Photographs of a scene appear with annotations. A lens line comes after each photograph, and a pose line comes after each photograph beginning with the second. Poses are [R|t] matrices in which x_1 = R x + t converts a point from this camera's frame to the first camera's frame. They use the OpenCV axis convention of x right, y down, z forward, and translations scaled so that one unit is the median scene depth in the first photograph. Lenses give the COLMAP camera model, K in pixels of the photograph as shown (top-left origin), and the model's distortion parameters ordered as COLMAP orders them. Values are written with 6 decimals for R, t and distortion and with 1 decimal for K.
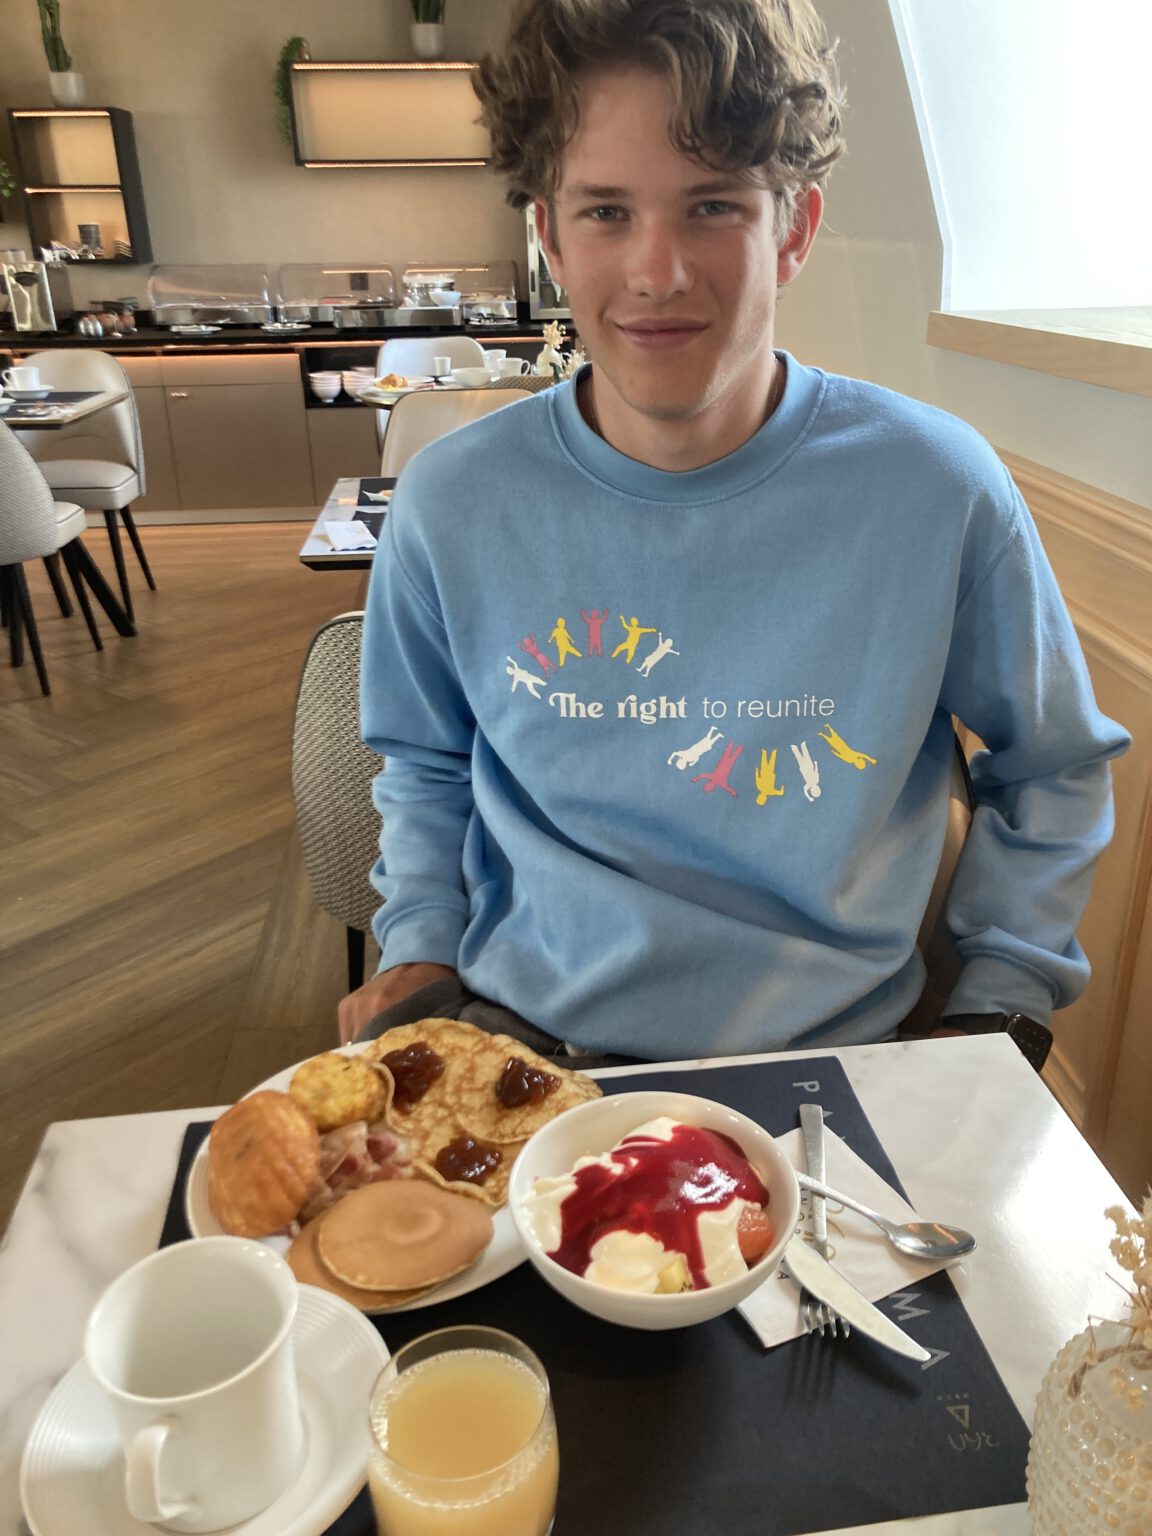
lens RADIAL K [[1222.3, 0, 576.0], [0, 1222.3, 768.0], [0, 0, 1]] dist [0.050294, -0.212991]
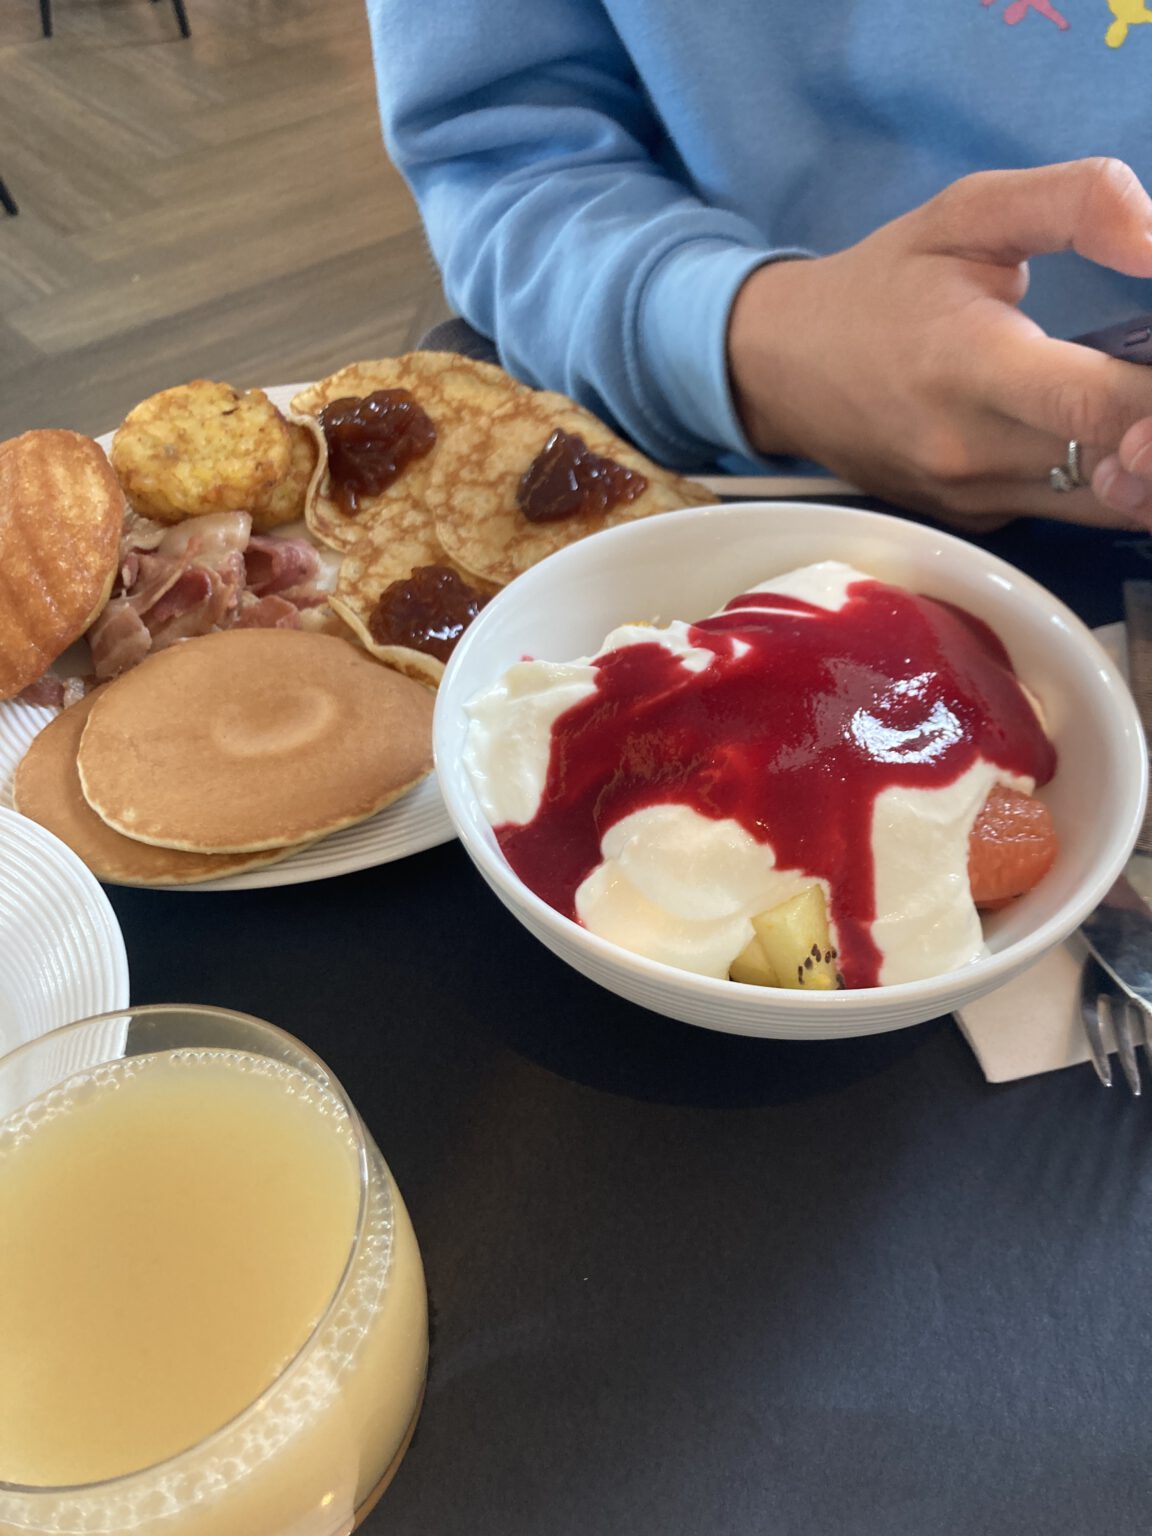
lens RADIAL K [[1257.1, 0, 576.0], [0, 1257.1, 768.0], [0, 0, 1]] dist [0.075197, -0.088360]
pose [[0.982847, 0.128049, -0.132721, 0.045794], [-0.063660, 0.910987, 0.407492, 0.158542], [0.173086, -0.392054, 0.903513, 0.496905]]
